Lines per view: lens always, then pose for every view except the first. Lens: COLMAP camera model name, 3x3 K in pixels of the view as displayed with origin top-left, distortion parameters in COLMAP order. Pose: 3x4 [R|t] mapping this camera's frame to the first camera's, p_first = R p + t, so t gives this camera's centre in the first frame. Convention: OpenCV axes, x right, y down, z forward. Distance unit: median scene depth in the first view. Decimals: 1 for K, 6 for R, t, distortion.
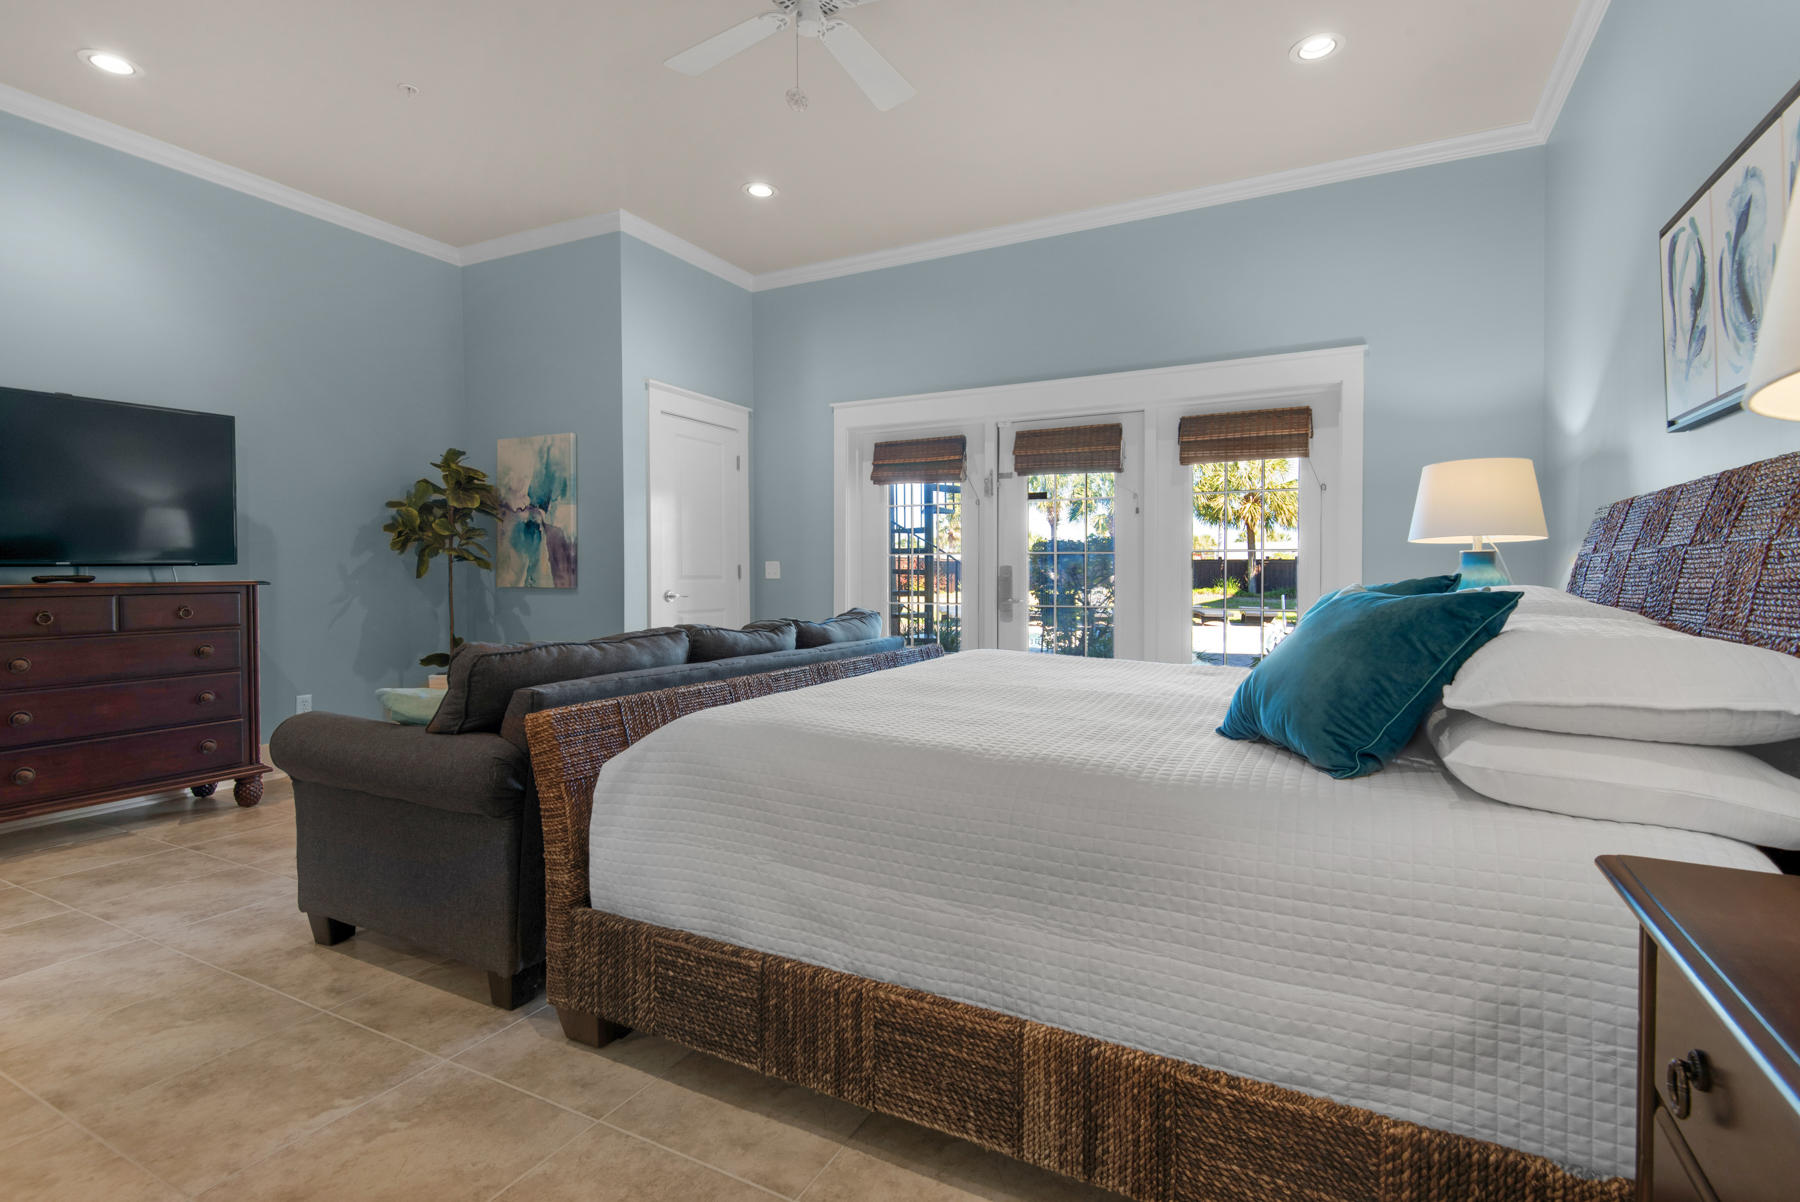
lens RADIAL K [[811.8, 0, 903.3], [0, 811.8, 571.4], [0, 0, 1]] dist [0.004280, 0.000119]
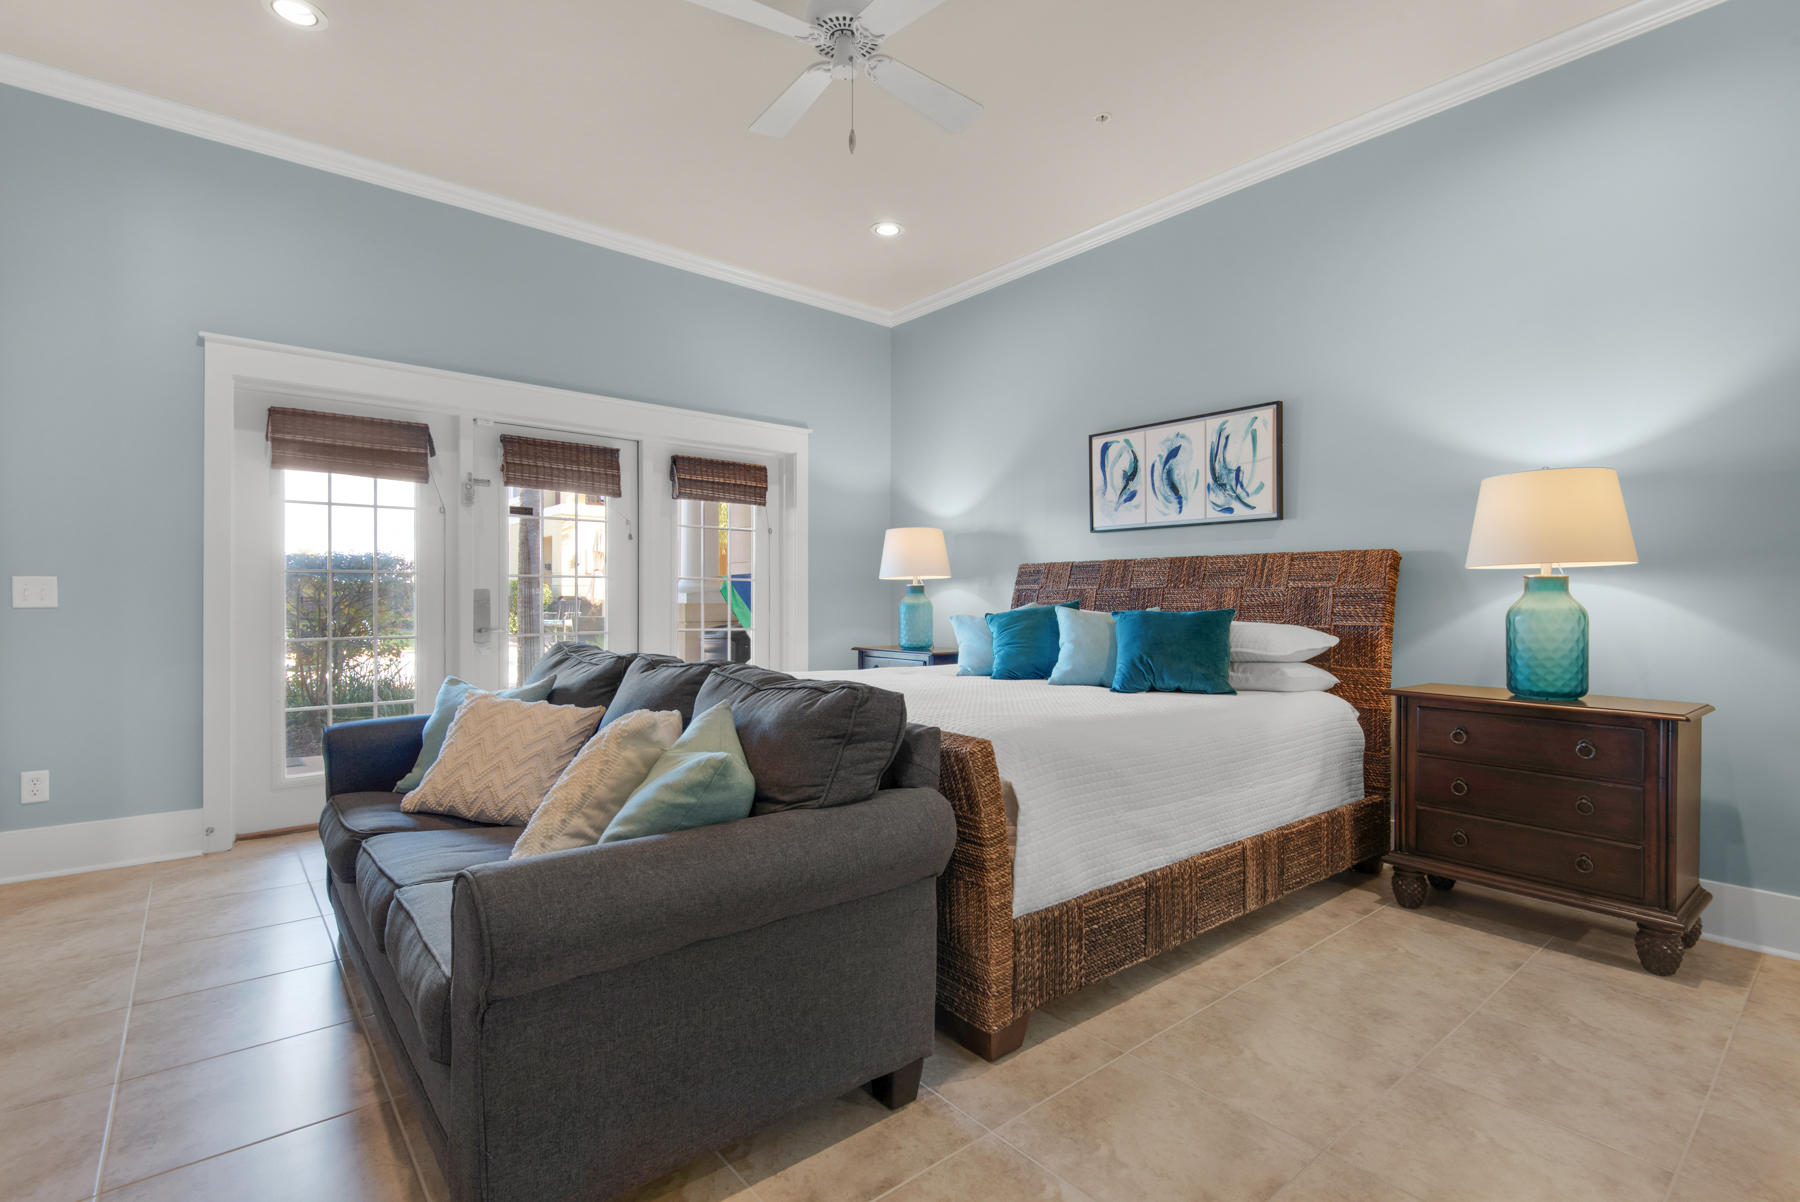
lens RADIAL K [[823.9, 0, 900.0], [0, 823.9, 601.0], [0, 0, 1]] dist [-0.000734, -0.000248]
pose [[0.406143, 0.004501, 0.913798, -1.338503], [-0.009653, 0.999953, -0.000635, 0.009257], [-0.913759, -0.008562, 0.406168, 0.672941]]
